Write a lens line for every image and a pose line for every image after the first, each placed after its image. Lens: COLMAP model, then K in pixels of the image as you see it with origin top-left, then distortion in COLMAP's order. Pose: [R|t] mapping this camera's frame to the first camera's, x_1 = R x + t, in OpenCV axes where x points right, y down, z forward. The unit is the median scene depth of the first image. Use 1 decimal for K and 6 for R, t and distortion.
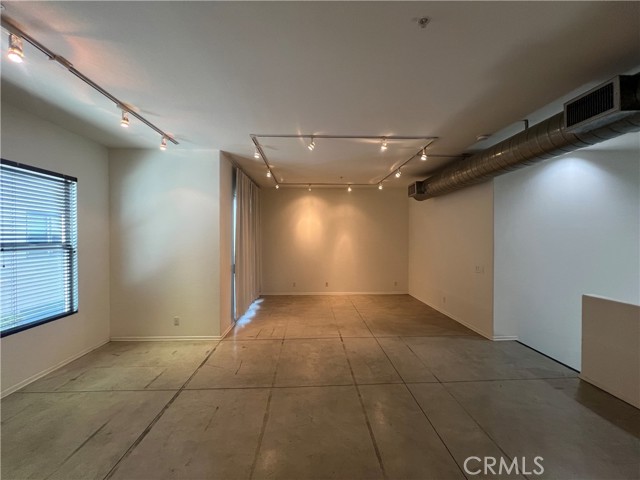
lens RADIAL K [[254.6, 0, 319.6], [0, 254.6, 239.5], [0, 0, 1]] dist [0.001749, 0.000364]
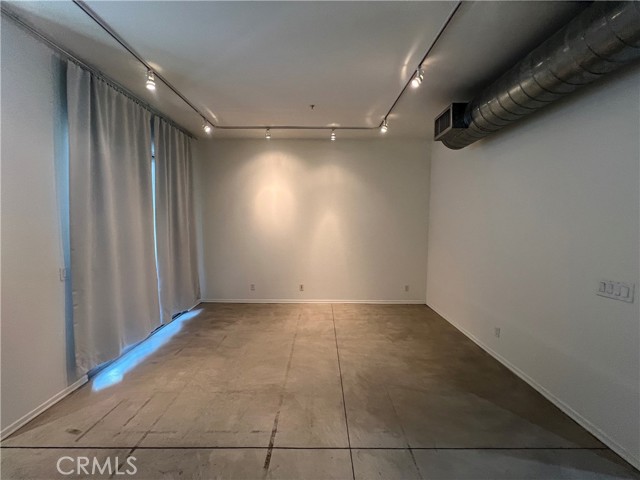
lens RADIAL K [[257.6, 0, 320.6], [0, 257.6, 238.7], [0, 0, 1]] dist [0.000235, 0.000170]
pose [[0.999198, 0.008563, -0.039109, 0.128125], [-0.006214, 0.998191, 0.059806, 0.010338], [0.039550, -0.059515, 0.997444, 0.422858]]
